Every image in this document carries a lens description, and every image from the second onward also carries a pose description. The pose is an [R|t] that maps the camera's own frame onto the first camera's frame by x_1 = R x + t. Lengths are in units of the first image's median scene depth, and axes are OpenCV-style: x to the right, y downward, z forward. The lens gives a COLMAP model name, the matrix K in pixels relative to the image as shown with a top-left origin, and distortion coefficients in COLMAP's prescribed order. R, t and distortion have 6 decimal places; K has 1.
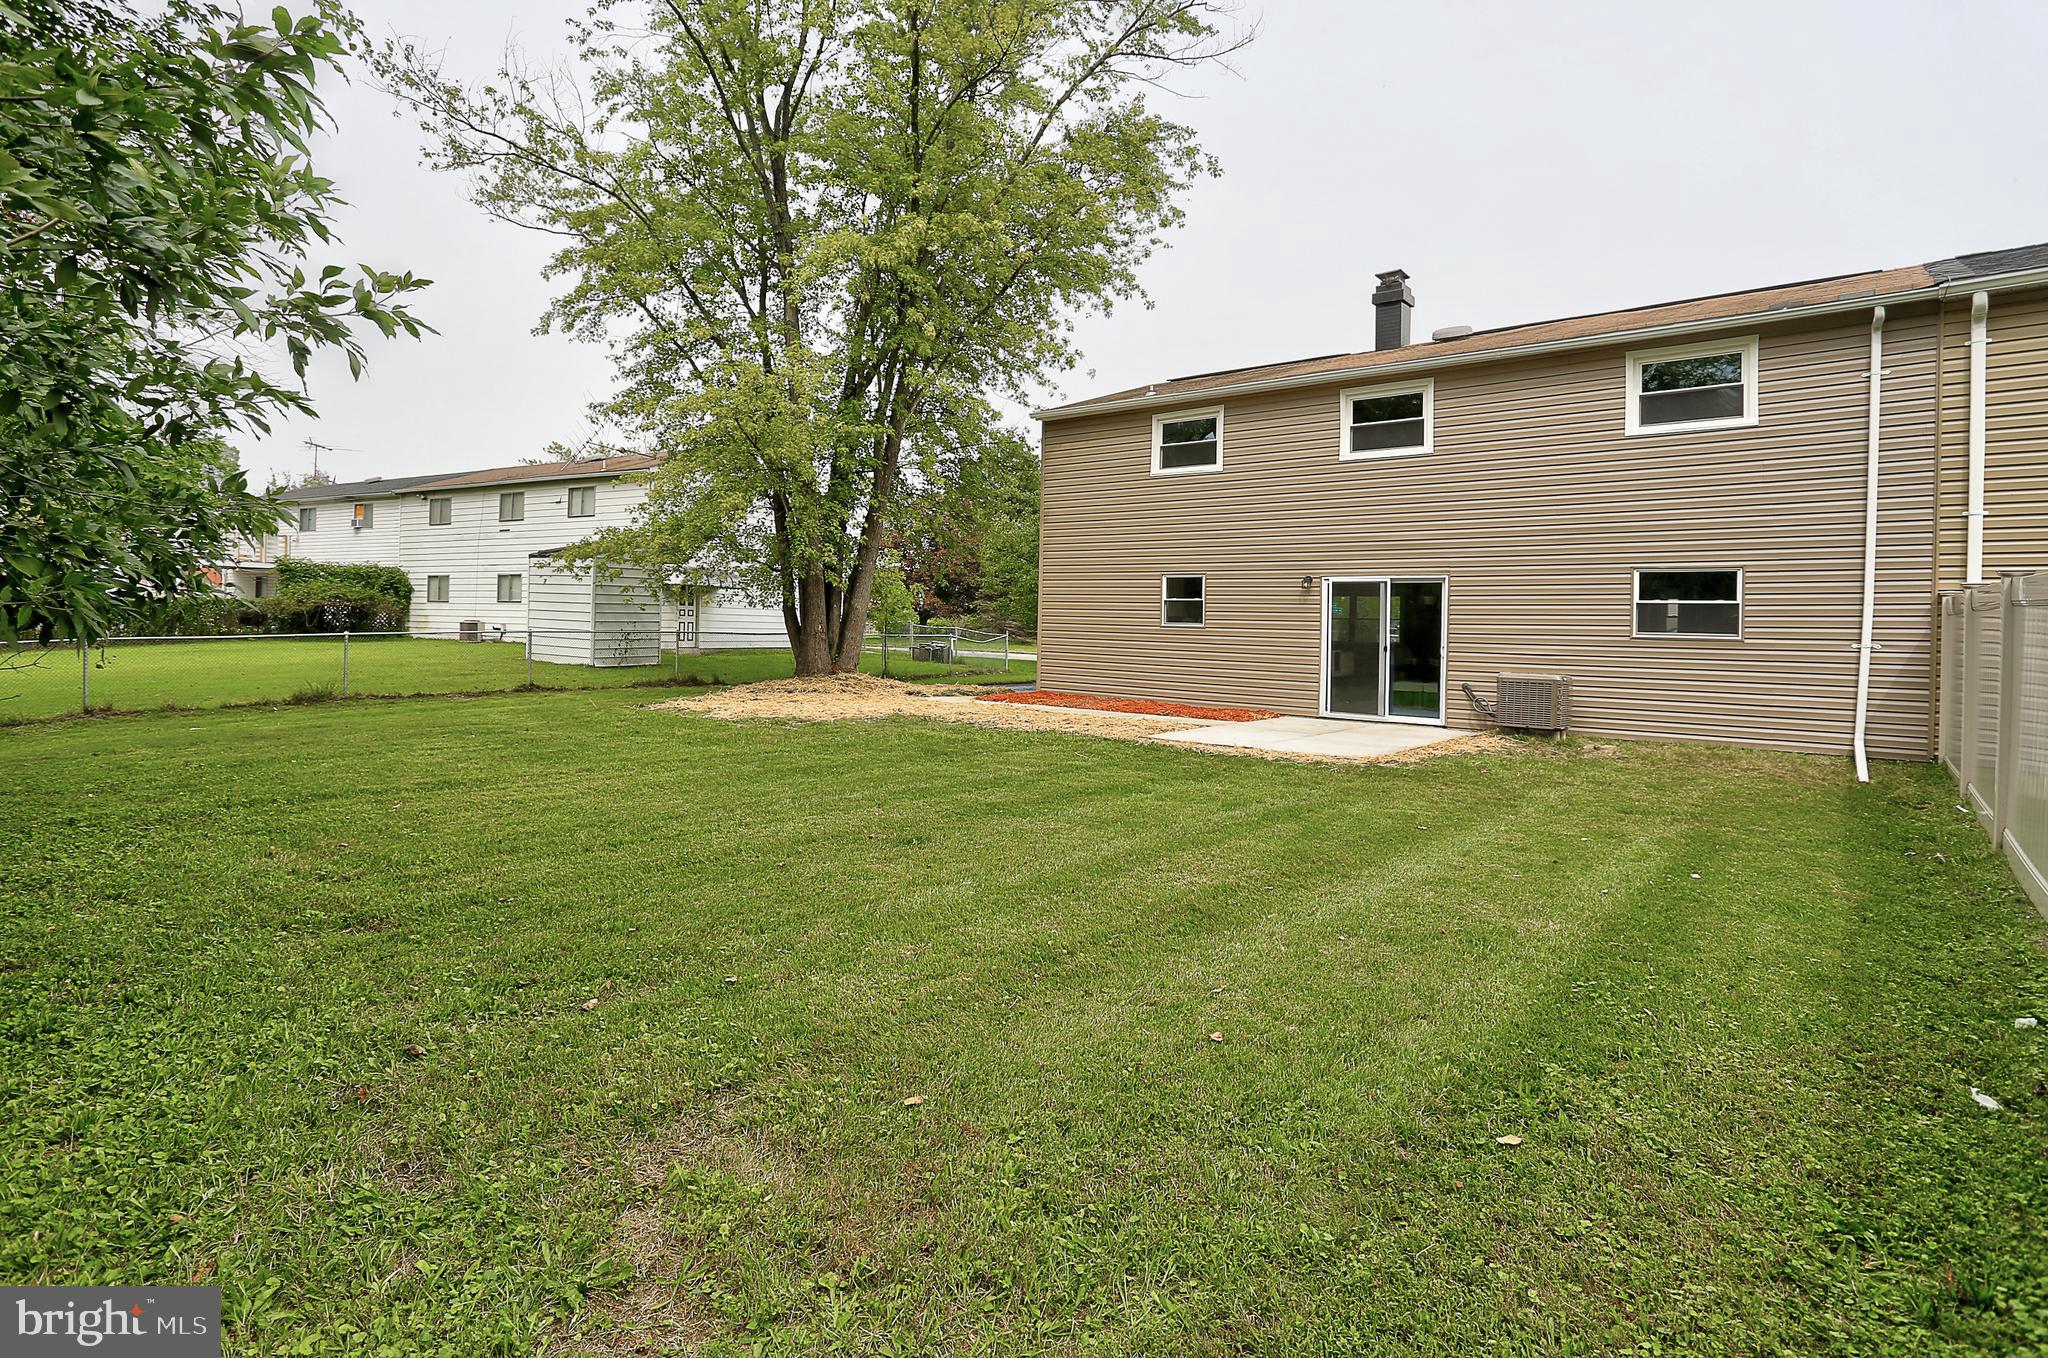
lens RADIAL K [[1004.4, 0, 1020.5], [0, 1004.4, 667.0], [0, 0, 1]] dist [-0.072487, 0.028463]
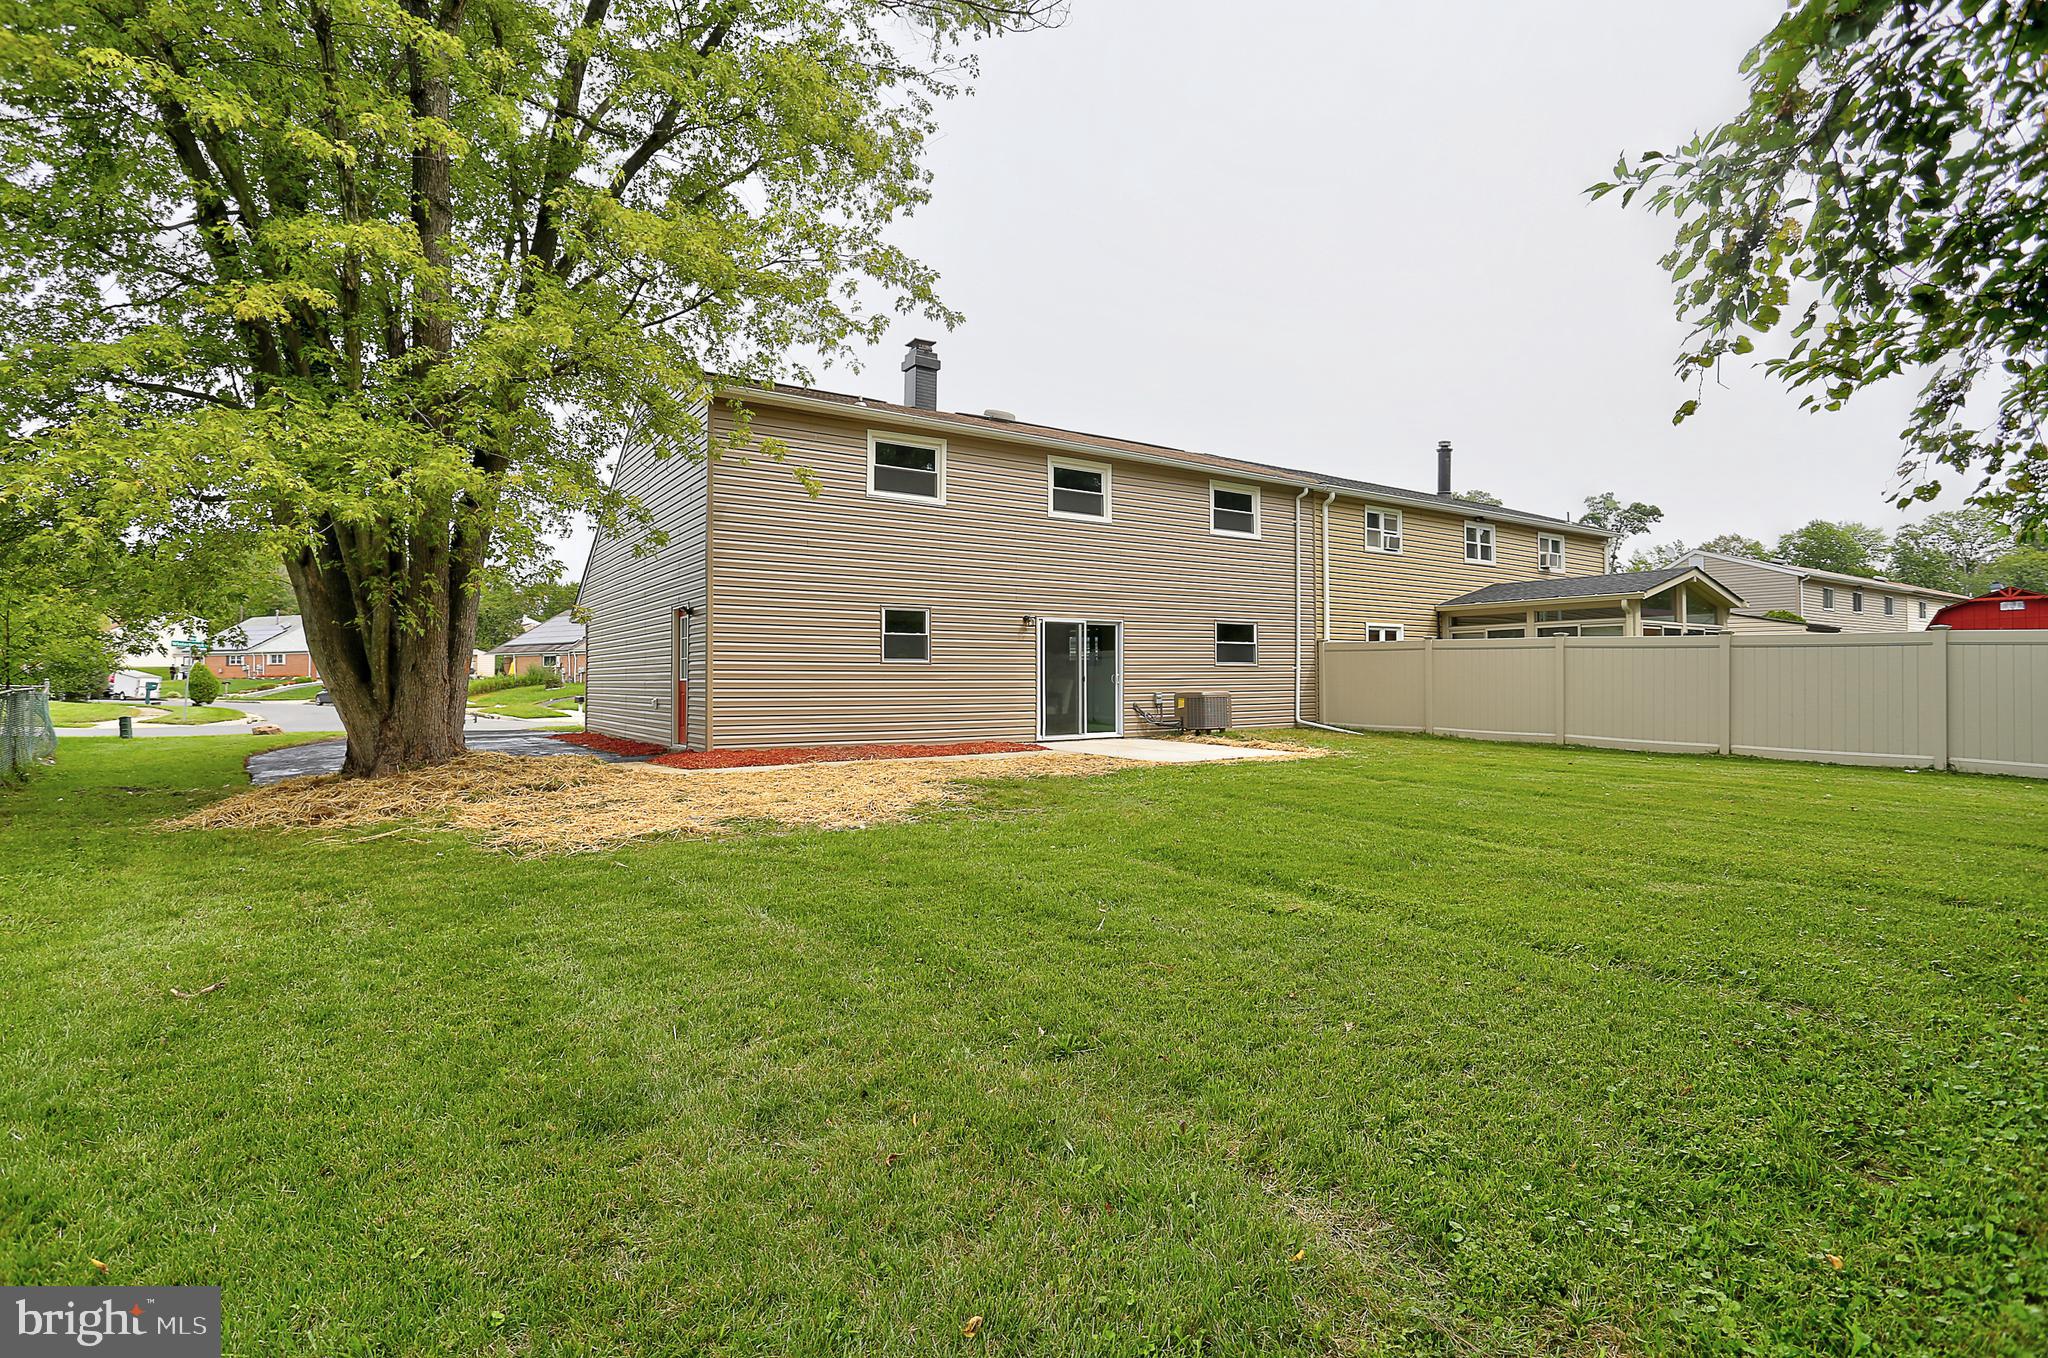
lens RADIAL K [[1004.4, 0, 1020.5], [0, 1004.4, 667.0], [0, 0, 1]] dist [-0.072487, 0.028463]
pose [[0.273009, -0.026404, 0.961649, -0.794235], [0.035013, 0.999234, 0.017496, -0.054578], [-0.961374, 0.028893, 0.273724, 0.708375]]
